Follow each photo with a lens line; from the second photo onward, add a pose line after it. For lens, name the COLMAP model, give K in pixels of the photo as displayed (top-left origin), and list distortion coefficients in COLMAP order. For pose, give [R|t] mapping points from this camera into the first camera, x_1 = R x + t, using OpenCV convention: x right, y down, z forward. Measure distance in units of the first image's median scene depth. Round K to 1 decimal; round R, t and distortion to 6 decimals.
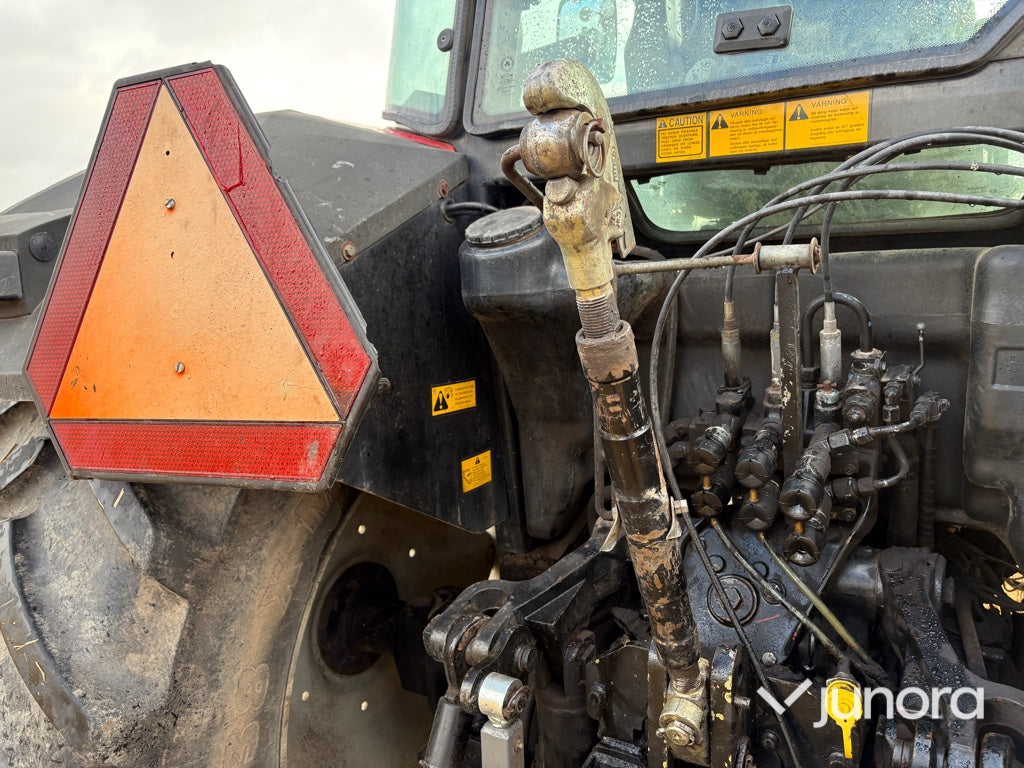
lens RADIAL K [[767.5, 0, 508.1], [0, 767.5, 388.6], [0, 0, 1]] dist [0.097991, -0.118931]
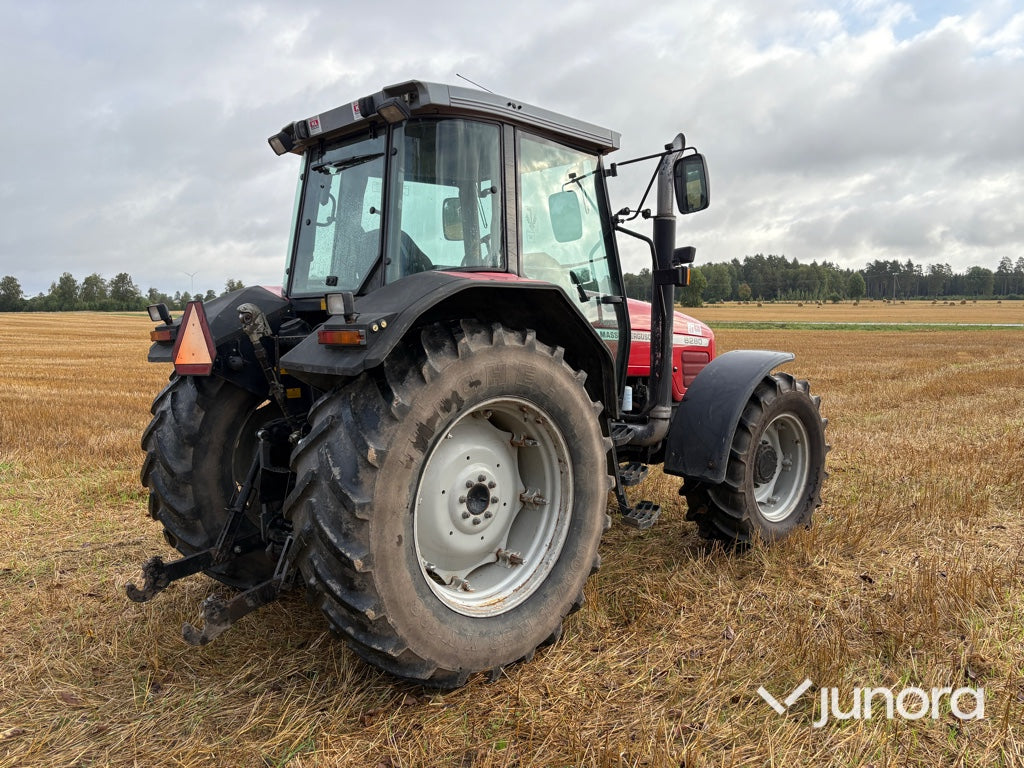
lens RADIAL K [[778.5, 0, 509.1], [0, 778.5, 390.8], [0, 0, 1]] dist [0.052478, -0.049835]
pose [[0.963269, 0.042565, -0.265143, 2.354147], [-0.054808, 0.997737, -0.038946, 0.237619], [0.262886, 0.052047, 0.963422, -2.737902]]
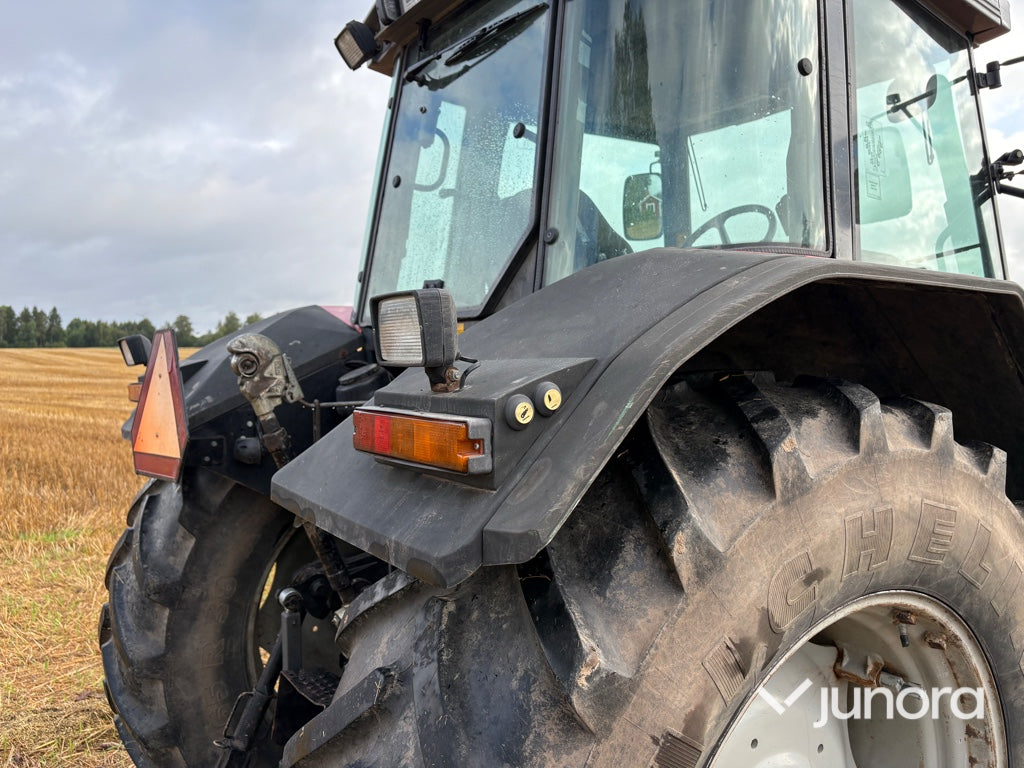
lens RADIAL K [[778.5, 0, 509.1], [0, 778.5, 390.8], [0, 0, 1]] dist [0.052478, -0.049835]
pose [[0.902032, 0.045385, -0.429277, 1.376097], [-0.086068, 0.993400, -0.075826, -0.058477], [0.423002, 0.105344, 0.899984, -0.716198]]
